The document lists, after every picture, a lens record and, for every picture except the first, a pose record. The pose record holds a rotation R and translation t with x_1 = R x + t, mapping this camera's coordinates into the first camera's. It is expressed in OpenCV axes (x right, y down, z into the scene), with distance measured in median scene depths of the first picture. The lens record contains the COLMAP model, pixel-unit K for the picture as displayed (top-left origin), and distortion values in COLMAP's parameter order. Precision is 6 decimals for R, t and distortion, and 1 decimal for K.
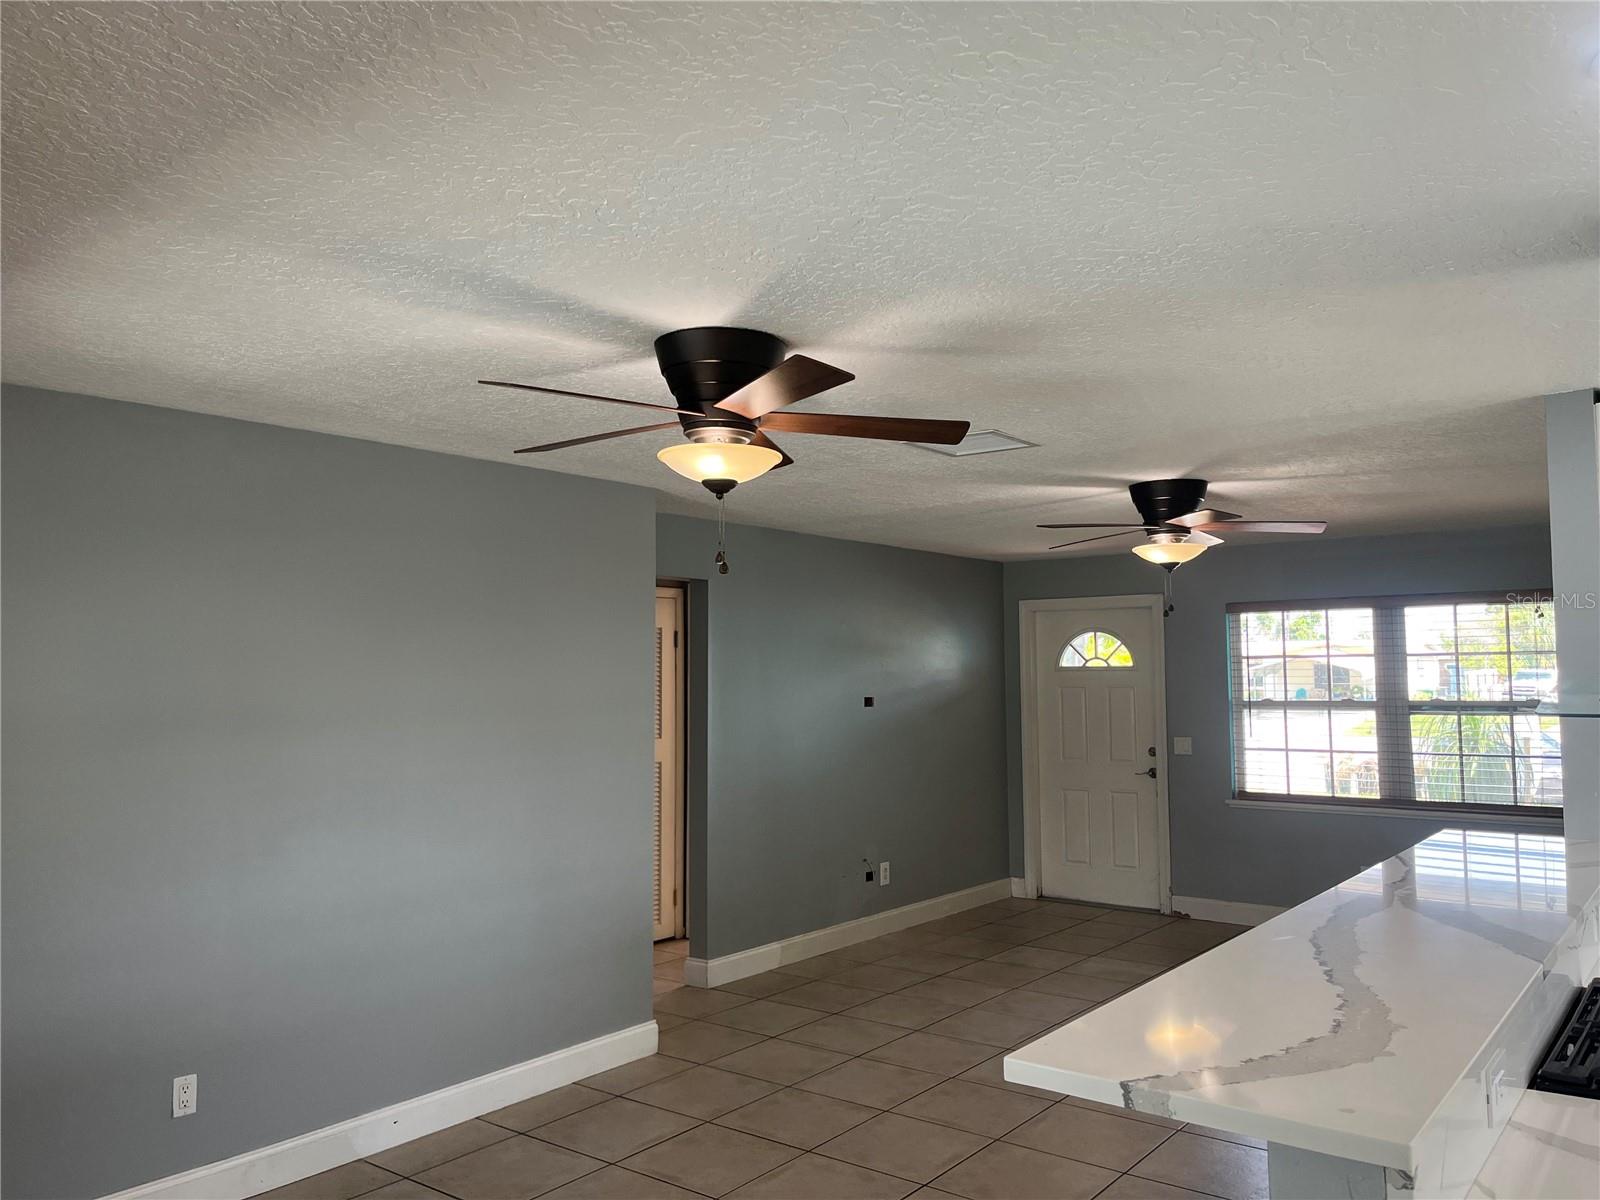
lens RADIAL K [[1206.9, 0, 801.8], [0, 1206.9, 600.6], [0, 0, 1]] dist [0.029322, -0.011877]
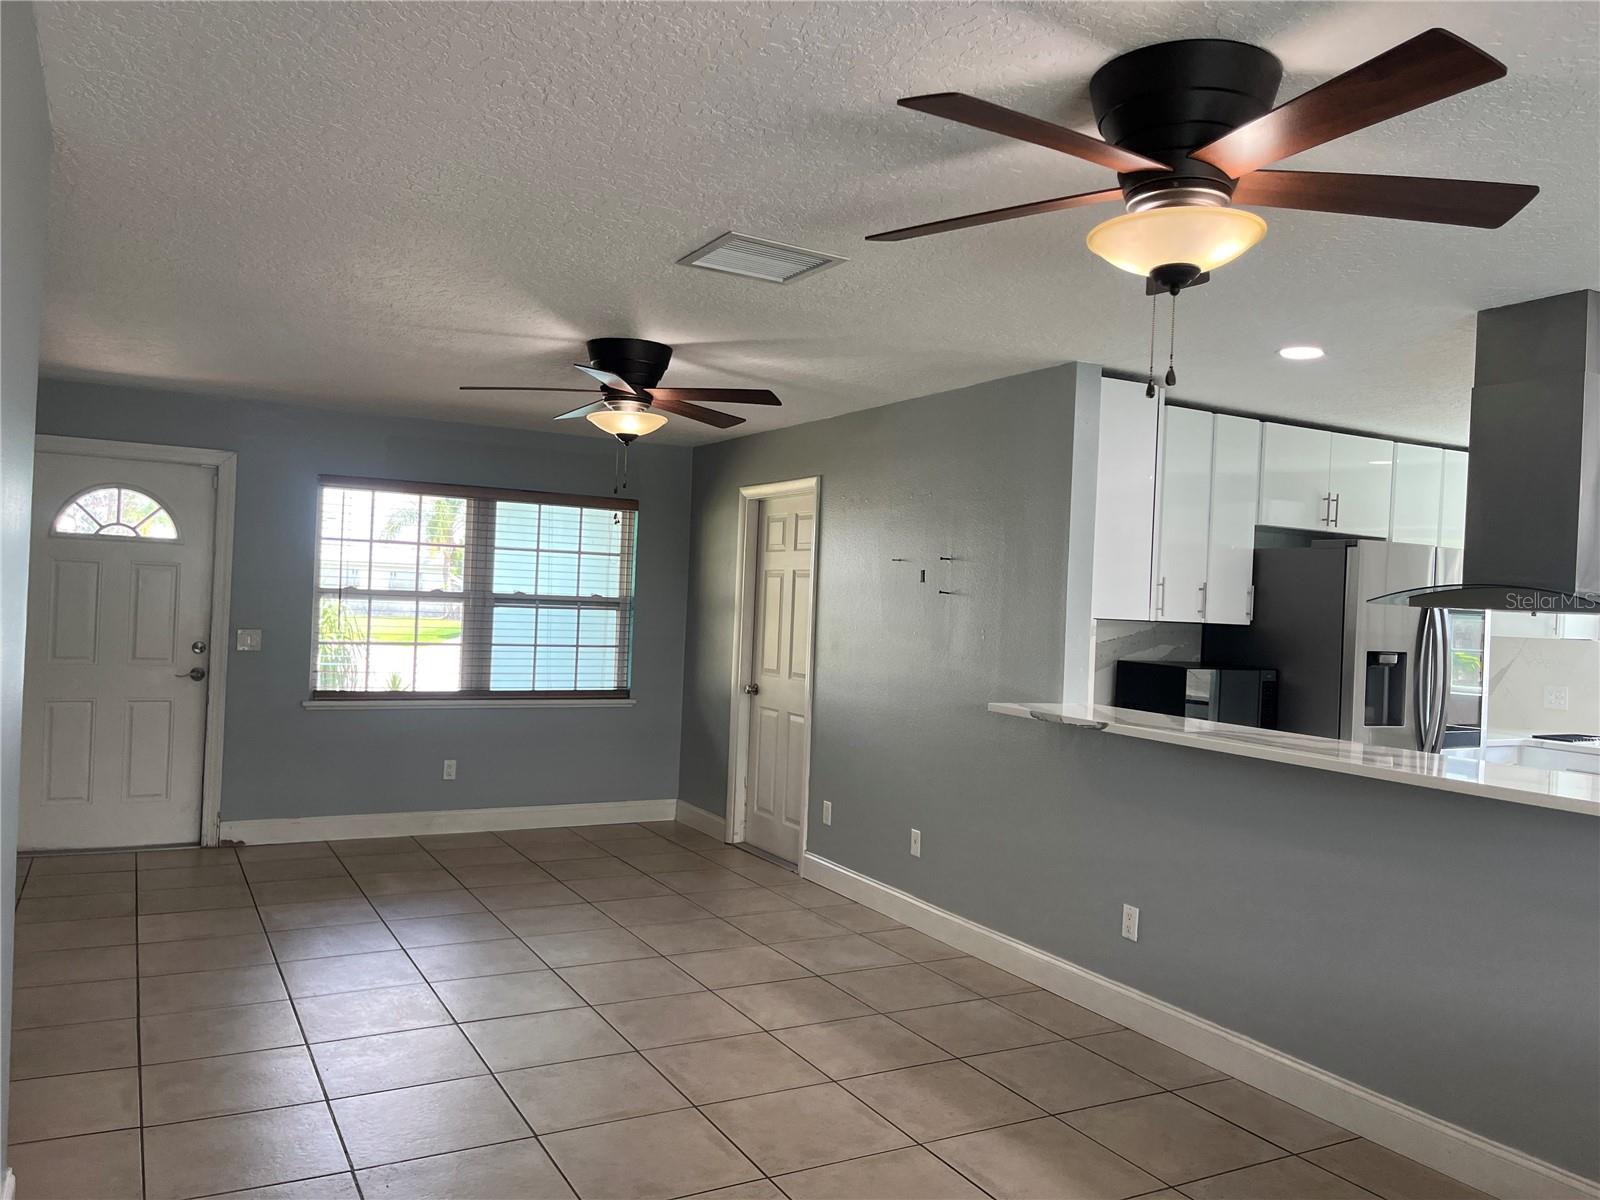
lens RADIAL K [[1206.9, 0, 805.1], [0, 1206.9, 598.9], [0, 0, 1]] dist [0.029322, -0.011877]
pose [[0.379073, 0.015859, 0.925231, -0.308246], [-0.109747, 0.993567, 0.027934, 0.027832], [-0.918836, -0.112130, 0.378375, 0.345757]]
